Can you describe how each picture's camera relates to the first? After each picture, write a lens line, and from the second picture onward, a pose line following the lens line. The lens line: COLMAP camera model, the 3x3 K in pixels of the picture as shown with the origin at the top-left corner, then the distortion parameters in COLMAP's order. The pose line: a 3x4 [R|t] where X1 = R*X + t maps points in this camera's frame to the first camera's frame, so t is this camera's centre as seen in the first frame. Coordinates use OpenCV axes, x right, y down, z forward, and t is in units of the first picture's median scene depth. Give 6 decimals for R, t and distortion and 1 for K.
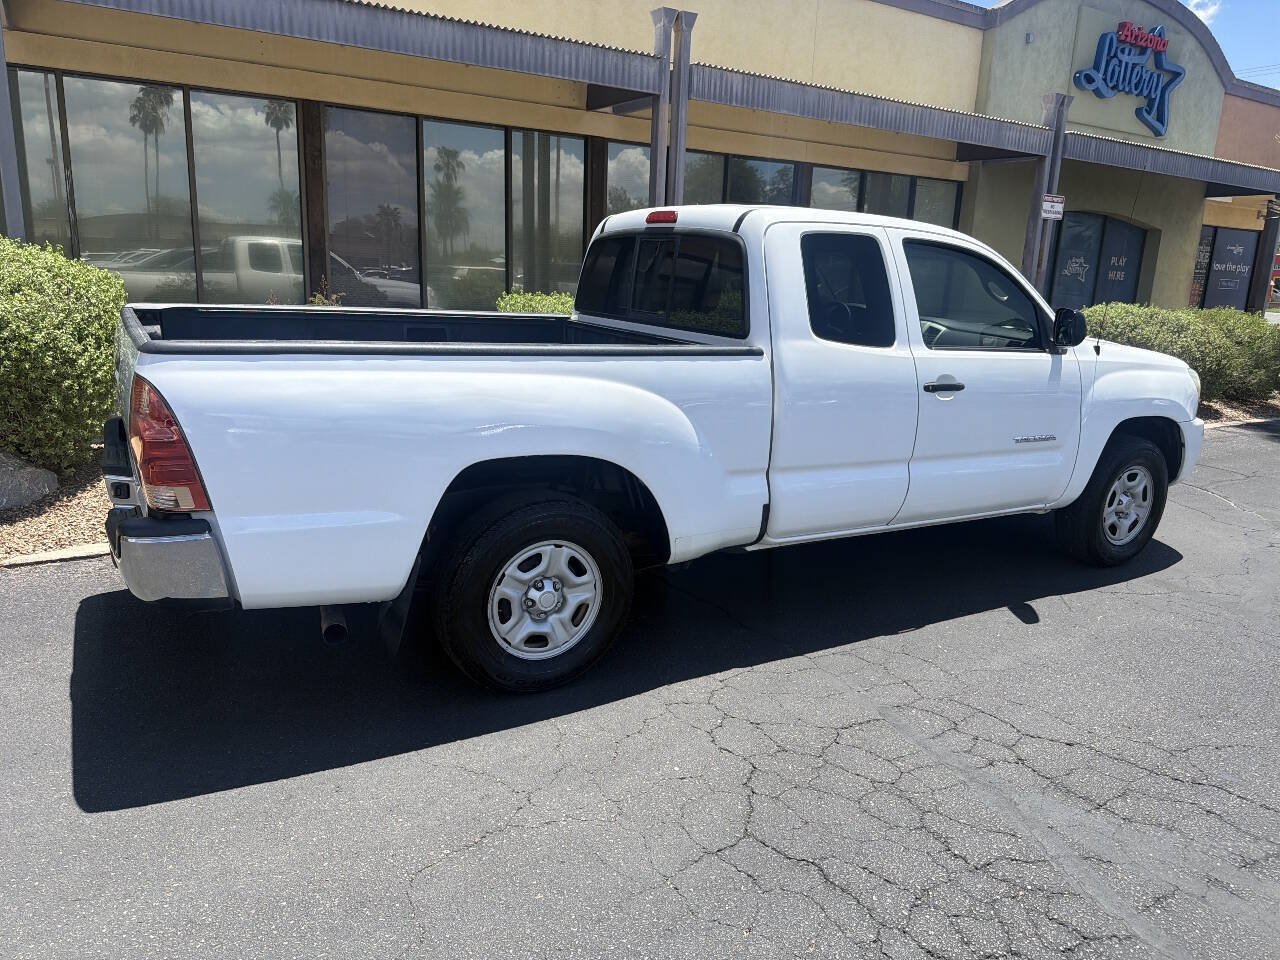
lens RADIAL K [[917.1, 0, 640.0], [0, 917.1, 480.0], [0, 0, 1]] dist [0.003351, -0.009674]
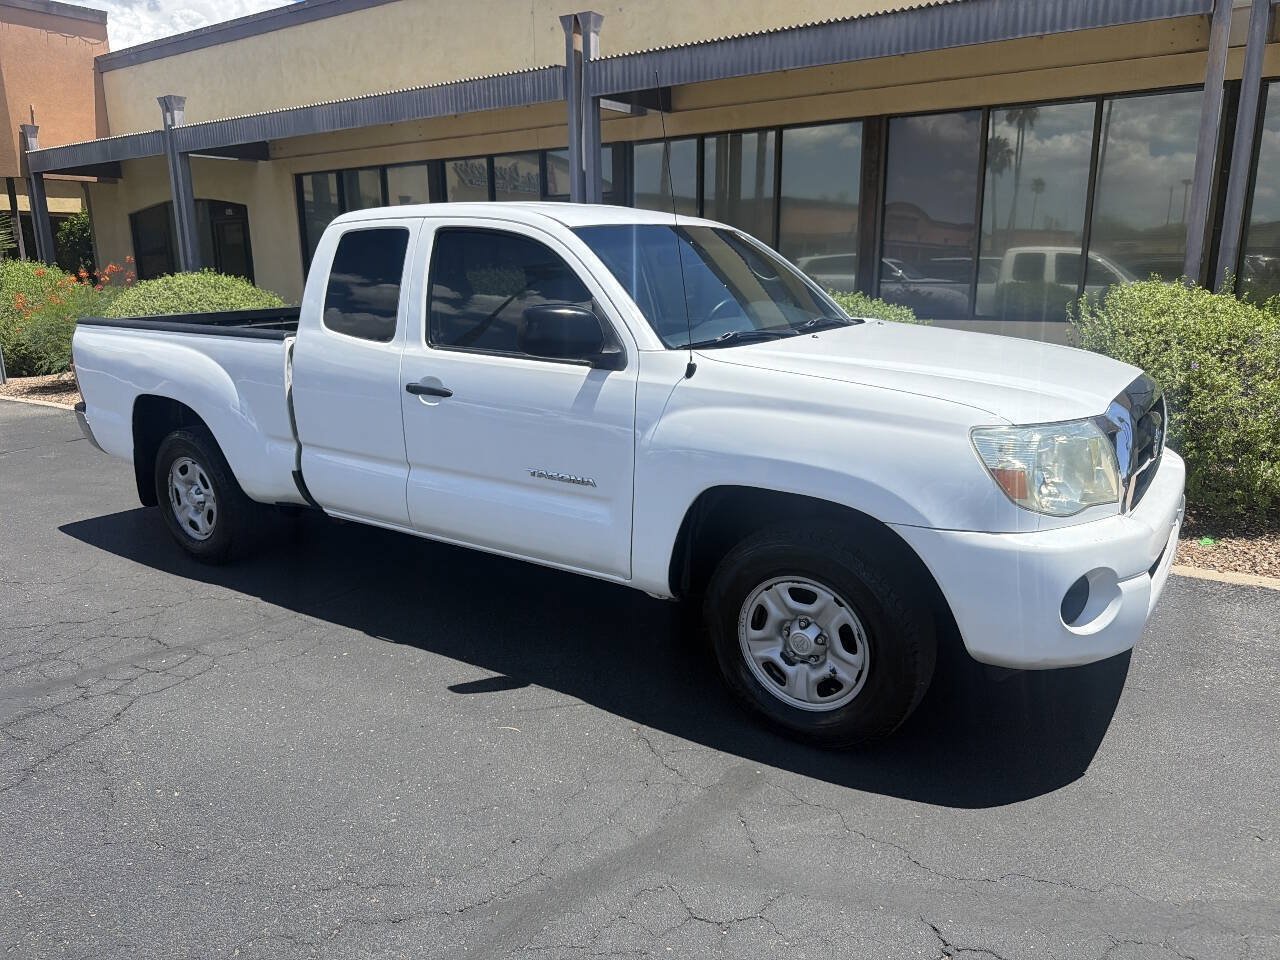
lens RADIAL K [[913.7, 0, 640.9], [0, 913.7, 471.0], [0, 0, 1]] dist [0.006805, -0.012396]
pose [[0.418761, 0.157873, -0.894268, 0.537280], [-0.175351, 0.980296, 0.090948, -0.061806], [0.891006, 0.118725, 0.438193, 0.349449]]
